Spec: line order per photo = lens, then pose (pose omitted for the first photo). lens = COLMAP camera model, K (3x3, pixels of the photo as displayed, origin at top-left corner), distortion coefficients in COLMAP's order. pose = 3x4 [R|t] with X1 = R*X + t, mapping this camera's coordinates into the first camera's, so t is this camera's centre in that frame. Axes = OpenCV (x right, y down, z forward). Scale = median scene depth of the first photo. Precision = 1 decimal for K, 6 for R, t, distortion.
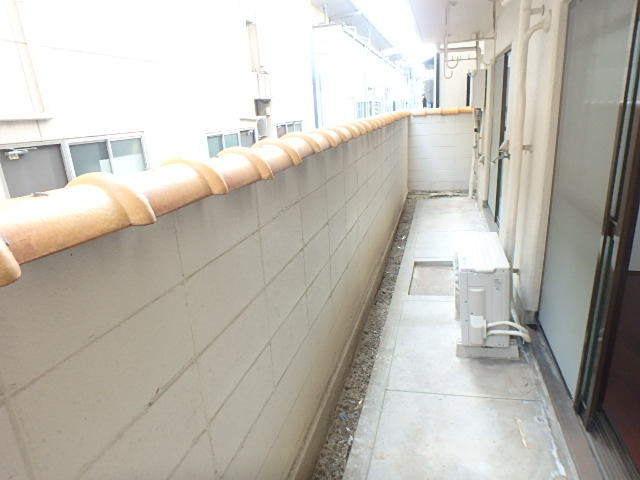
lens RADIAL K [[421.8, 0, 320.4], [0, 421.8, 249.8], [0, 0, 1]] dist [0.006725, 0.004885]
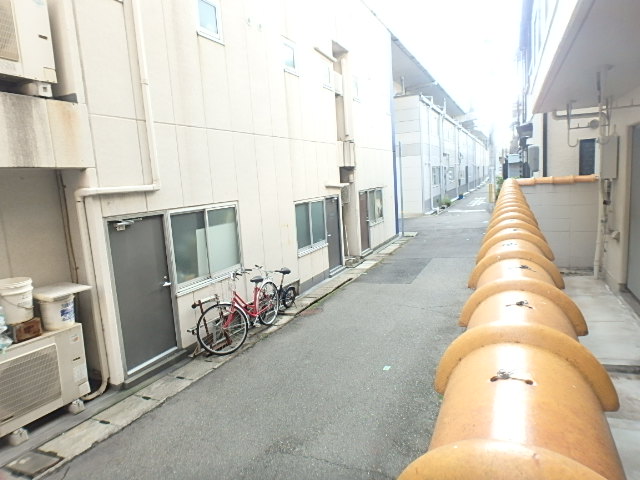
lens RADIAL K [[421.8, 0, 320.4], [0, 421.8, 249.8], [0, 0, 1]] dist [0.006725, 0.004885]
pose [[0.989597, 0.024462, -0.141770, -0.080307], [-0.044162, 0.989513, -0.137524, -0.036058], [0.136919, 0.142354, 0.980300, 0.067714]]
